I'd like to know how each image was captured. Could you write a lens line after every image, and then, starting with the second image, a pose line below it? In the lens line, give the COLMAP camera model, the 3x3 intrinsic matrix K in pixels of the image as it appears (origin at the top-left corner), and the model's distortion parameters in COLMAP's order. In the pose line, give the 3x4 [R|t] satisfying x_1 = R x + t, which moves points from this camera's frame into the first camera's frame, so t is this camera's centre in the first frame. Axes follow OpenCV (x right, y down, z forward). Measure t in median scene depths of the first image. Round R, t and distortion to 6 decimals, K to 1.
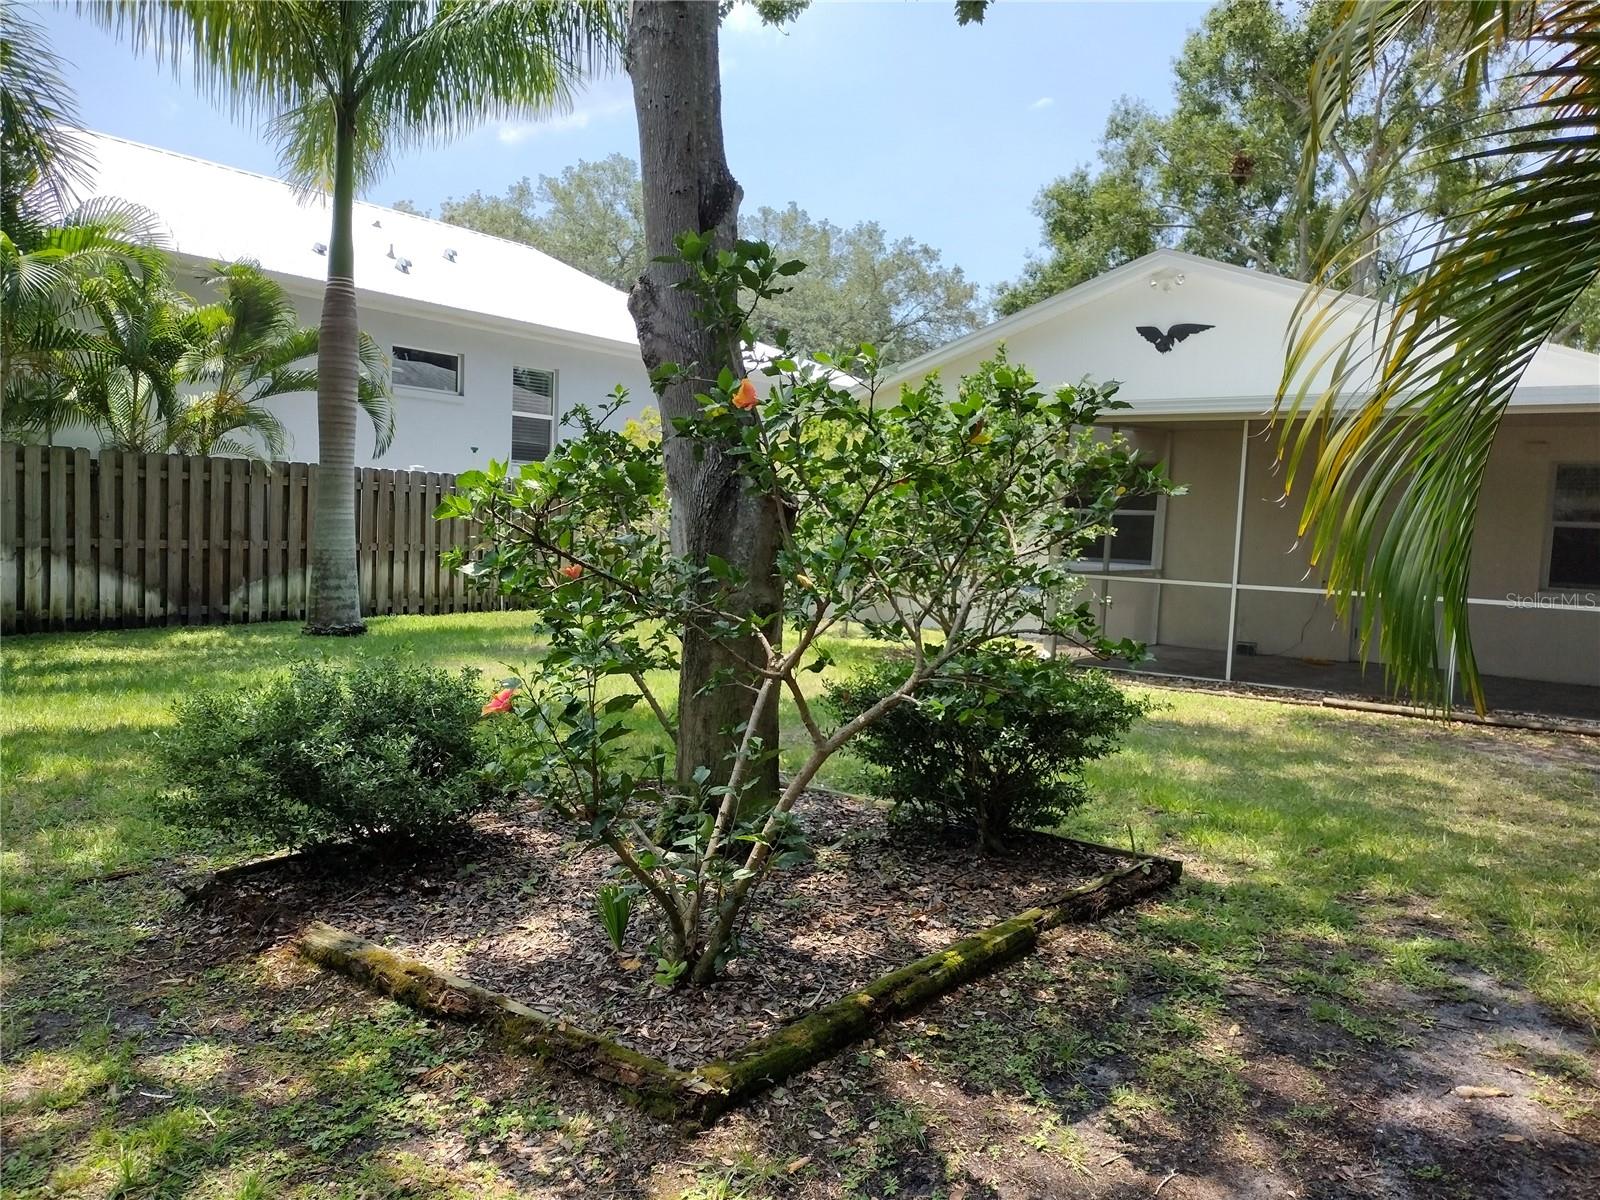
lens RADIAL K [[1197.1, 0, 793.2], [0, 1197.1, 605.7], [0, 0, 1]] dist [0.023004, -0.022420]
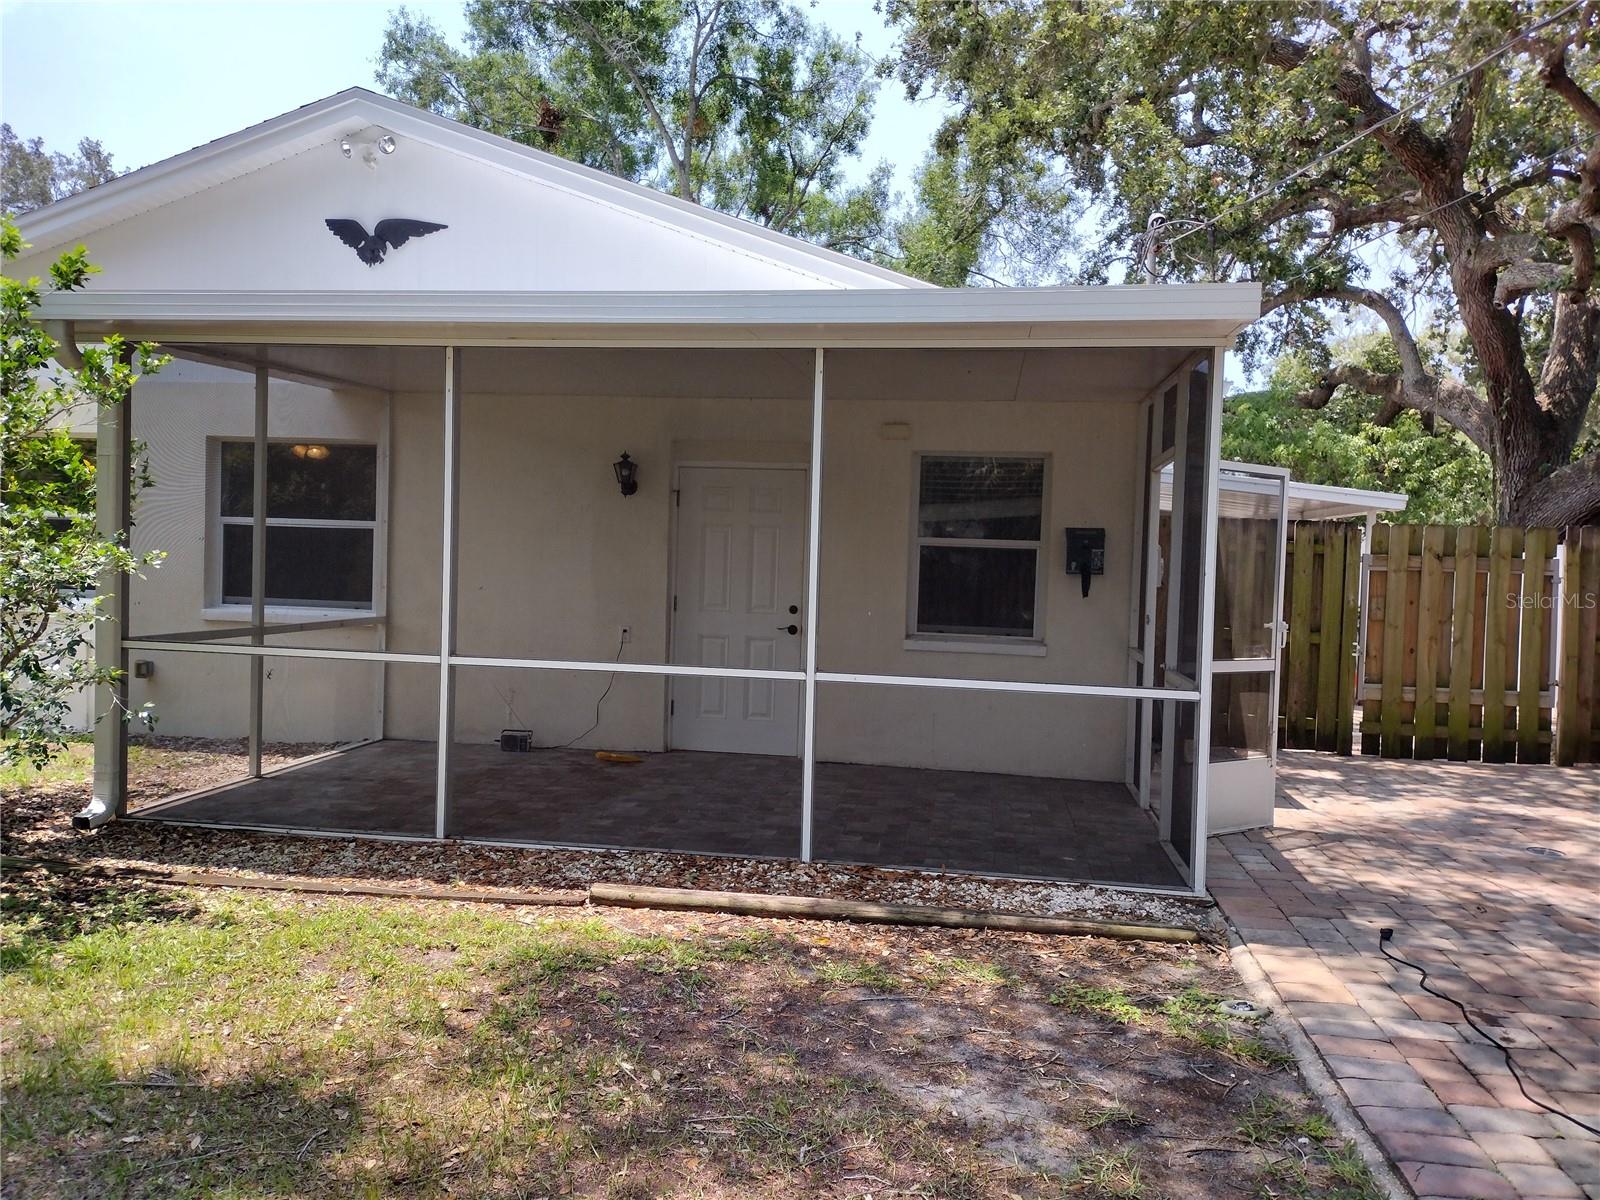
lens RADIAL K [[1197.1, 0, 800.6], [0, 1197.1, 598.9], [0, 0, 1]] dist [0.023004, -0.022420]
pose [[0.869291, -0.026968, 0.493565, 0.112742], [0.037809, 0.999213, -0.011995, -0.014311], [-0.492853, 0.029089, 0.869626, 0.213095]]
